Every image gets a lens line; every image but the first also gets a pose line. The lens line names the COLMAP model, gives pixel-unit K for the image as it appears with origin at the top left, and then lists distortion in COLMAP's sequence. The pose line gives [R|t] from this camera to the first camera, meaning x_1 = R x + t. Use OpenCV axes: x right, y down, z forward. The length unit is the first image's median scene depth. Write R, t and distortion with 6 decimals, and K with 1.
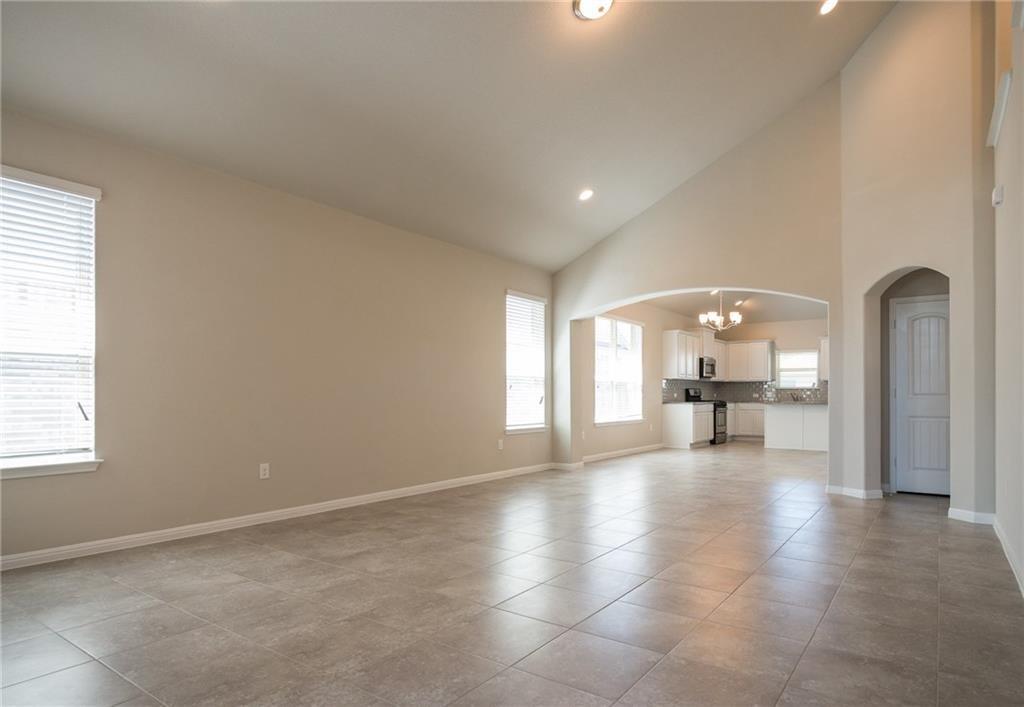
lens RADIAL K [[620.8, 0, 508.0], [0, 620.8, 392.6], [0, 0, 1]] dist [0.000638, -0.000240]
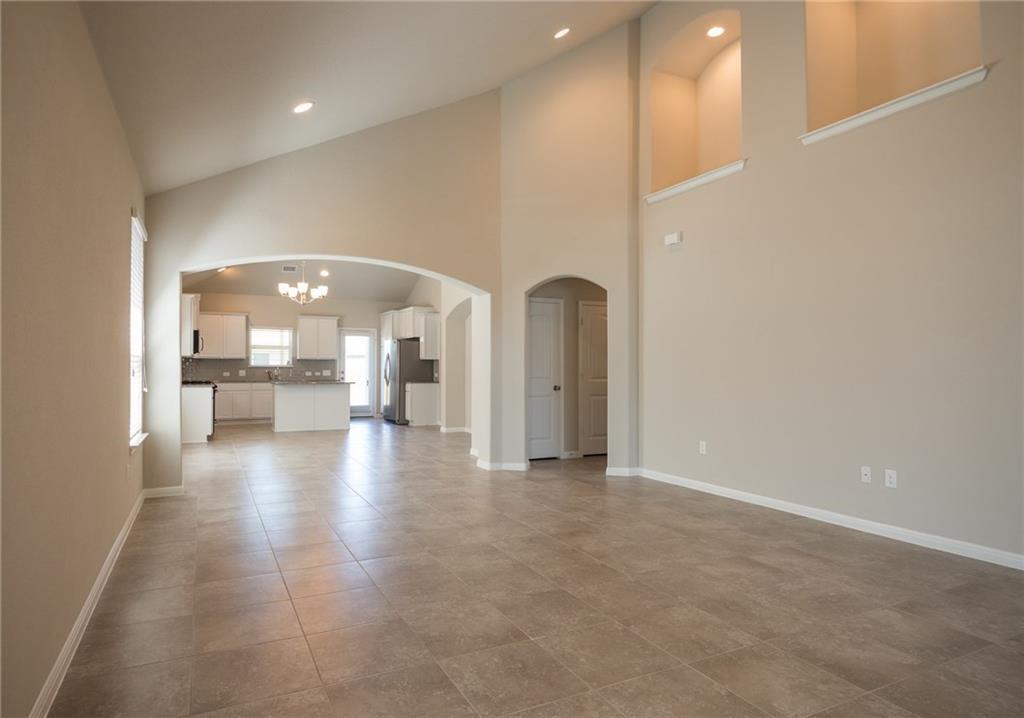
lens RADIAL K [[599.1, 0, 536.6], [0, 599.1, 359.6], [0, 0, 1]] dist [-0.007201, -0.000816]
pose [[0.459404, 0.011023, 0.888159, -0.182084], [-0.003662, 0.999938, -0.010516, -0.009744], [-0.888220, 0.001578, 0.459416, 0.220525]]
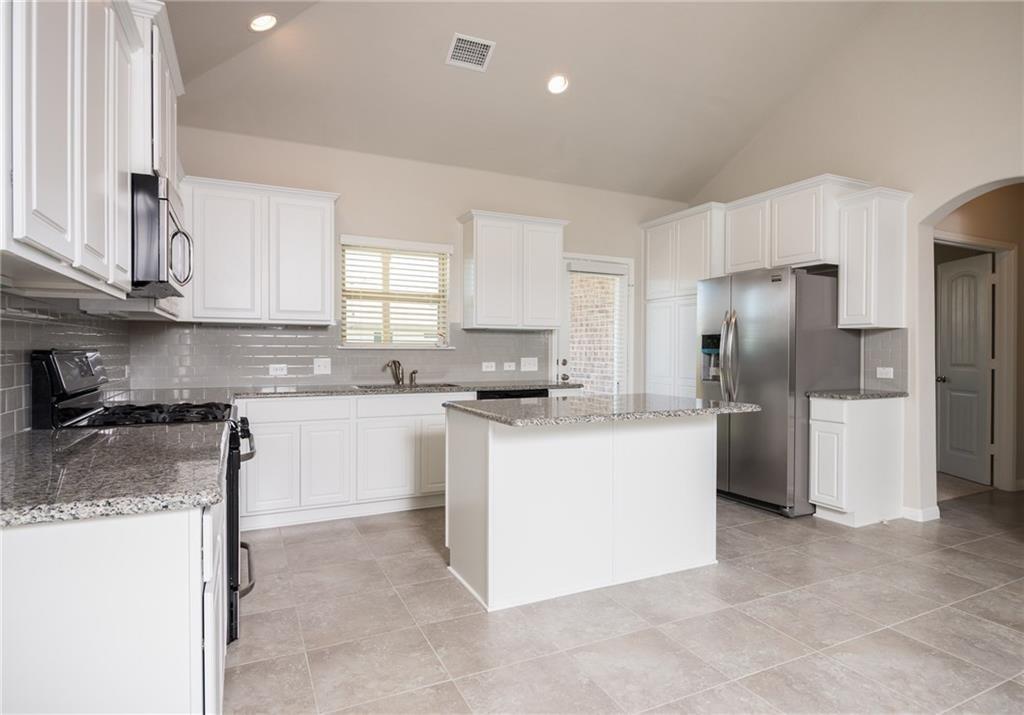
lens RADIAL K [[599.1, 0, 536.6], [0, 599.1, 358.1], [0, 0, 1]] dist [-0.007201, -0.000816]
pose [[0.467110, -0.013872, 0.884091, 0.214345], [-0.004420, 0.999828, 0.018023, -0.007861], [-0.884188, -0.012326, 0.466968, 0.824510]]
